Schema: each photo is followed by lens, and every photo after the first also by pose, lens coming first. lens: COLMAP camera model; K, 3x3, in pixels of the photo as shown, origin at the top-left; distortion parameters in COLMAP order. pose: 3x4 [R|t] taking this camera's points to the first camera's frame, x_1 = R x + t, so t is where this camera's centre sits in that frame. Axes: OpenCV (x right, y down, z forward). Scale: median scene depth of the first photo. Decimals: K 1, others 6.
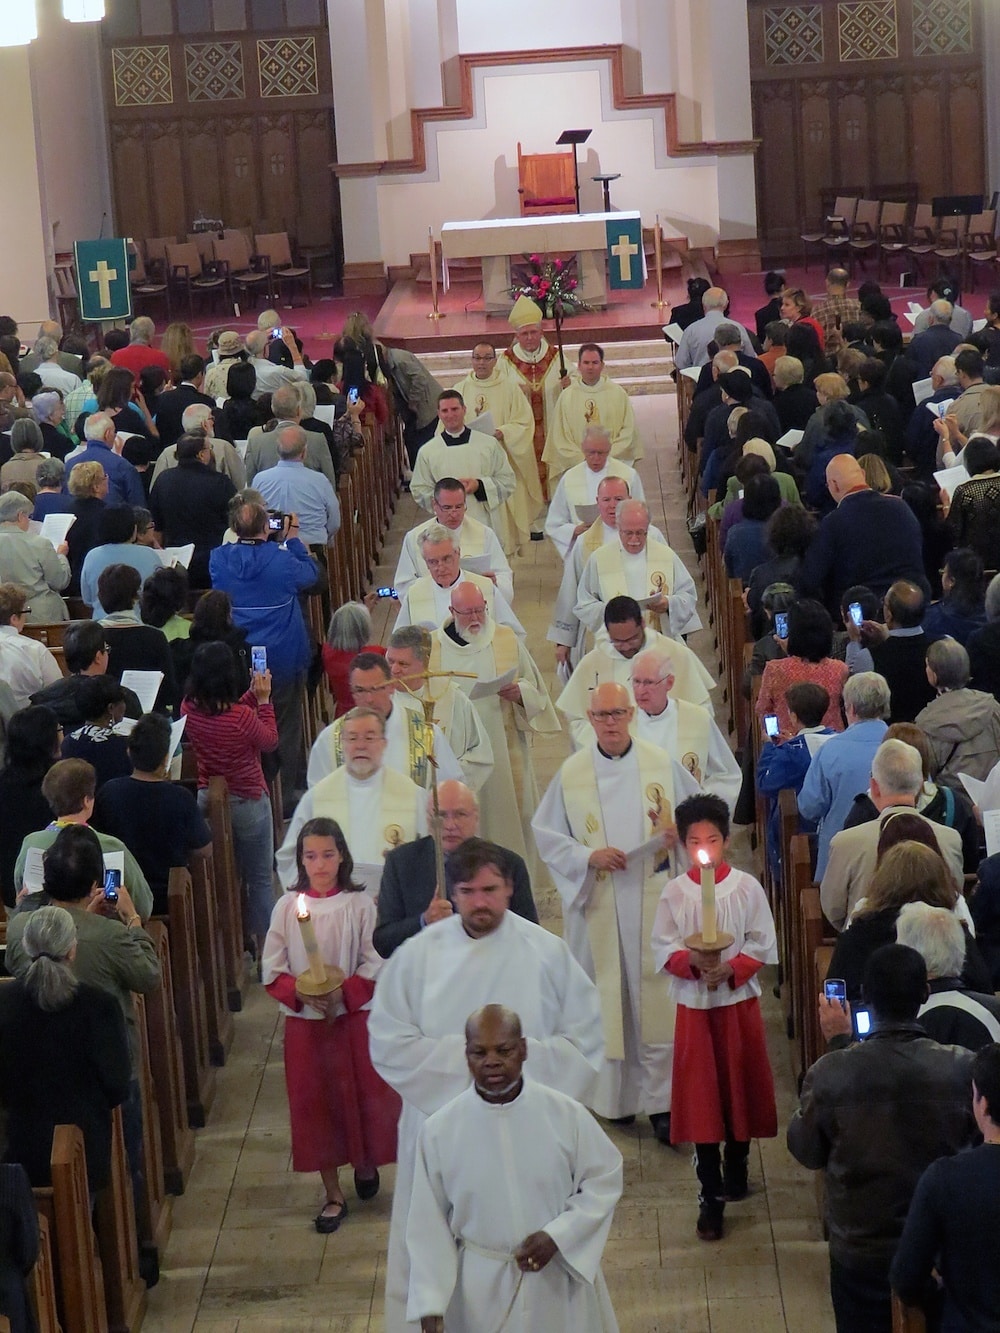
lens RADIAL K [[3618.2, 0, 500.0], [0, 3618.2, 666.5], [0, 0, 1]] dist [-0.126134, 2.993963]
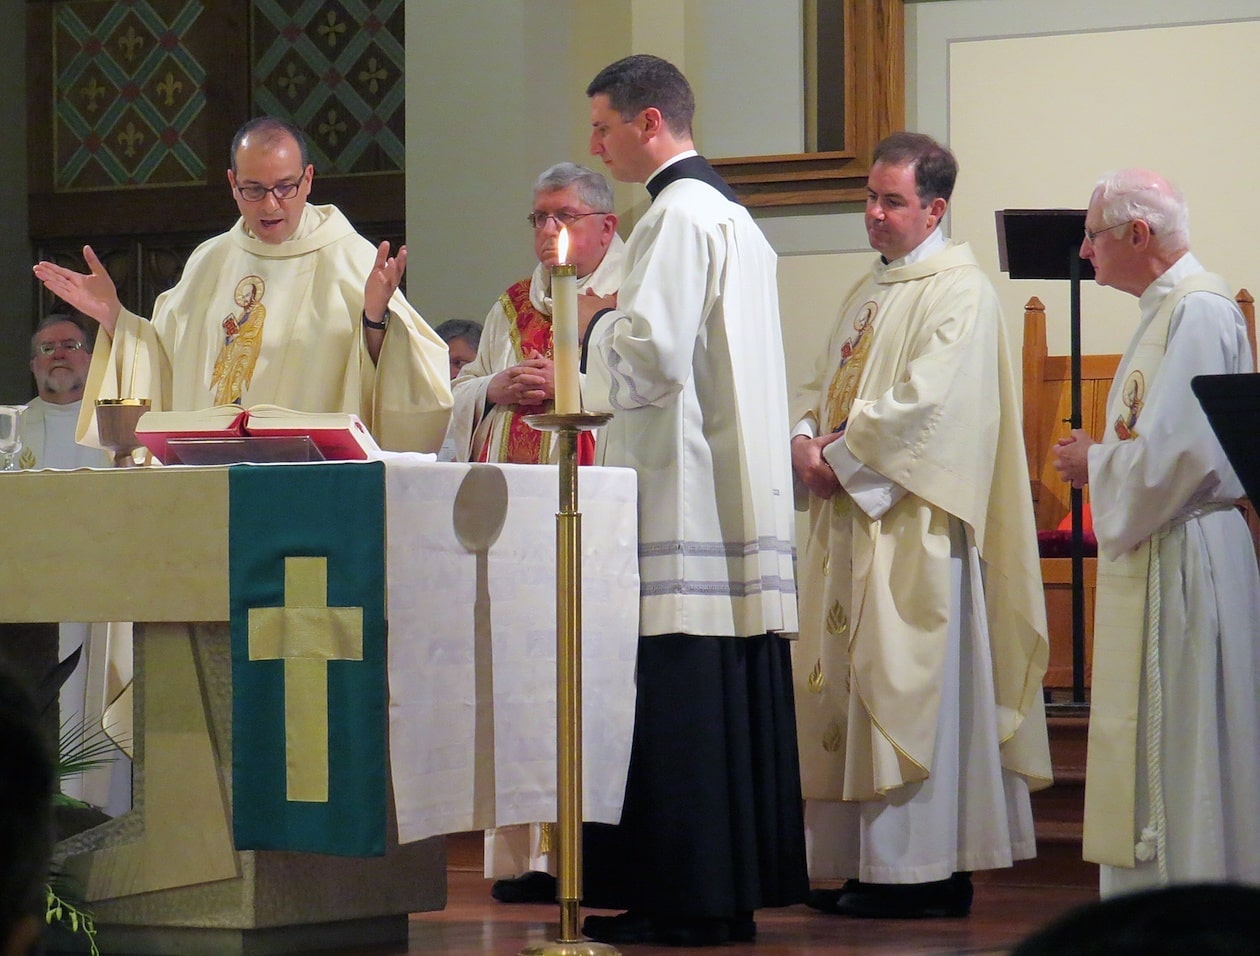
lens RADIAL K [[5344.1, 0, 541.0], [0, 5344.1, 476.8], [0, 0, 1]] dist [0.036031, 3.002420]
pose [[0.840115, 0.043589, -0.540654, 0.164249], [-0.151477, 0.975962, -0.156693, -0.070378], [0.520828, 0.213537, 0.826523, 0.666922]]
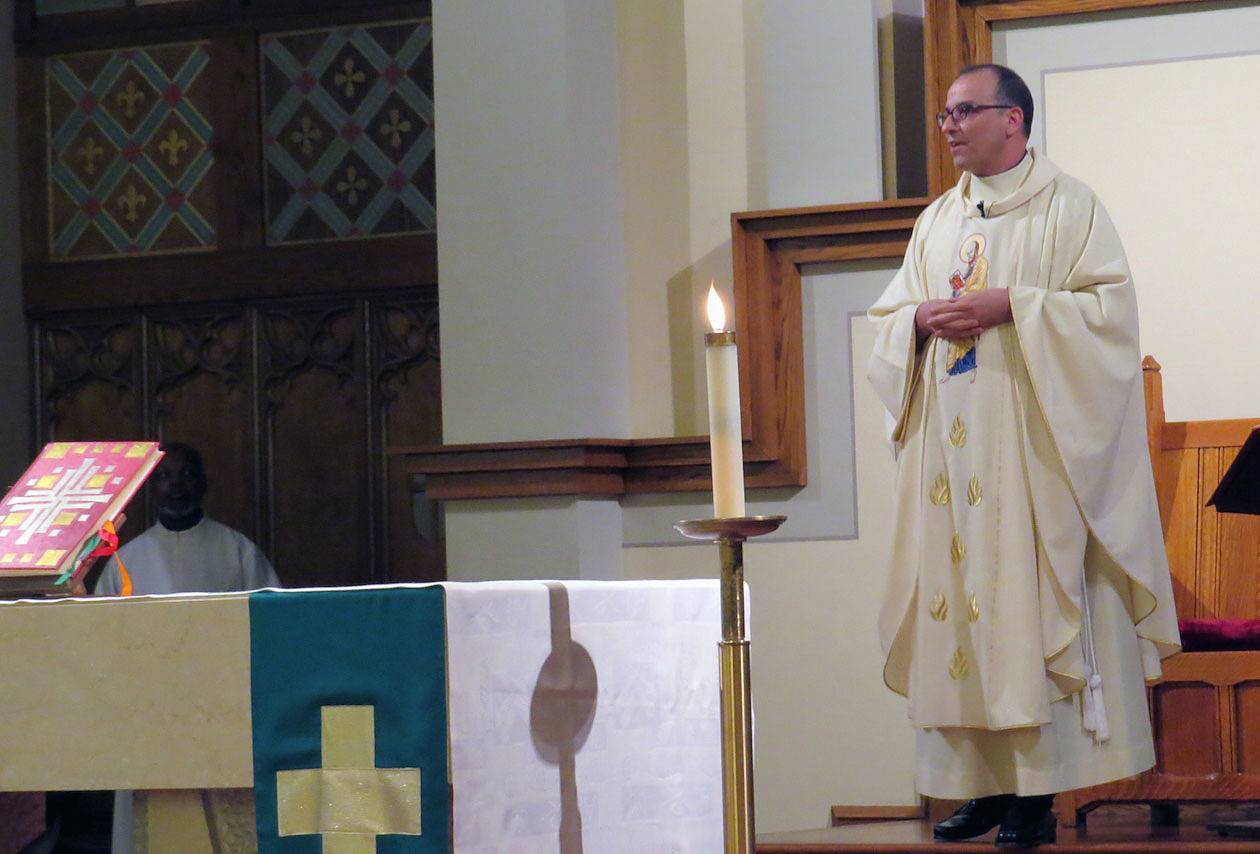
lens RADIAL K [[5030.2, 0, 631.7], [0, 5030.2, 316.1], [0, 0, 1]] dist [0.201687, 1.121589]
pose [[0.850861, 0.003923, -0.525376, 0.130493], [-0.127589, 0.971581, -0.199379, -0.081378], [0.509664, 0.236676, 0.827181, 0.711397]]
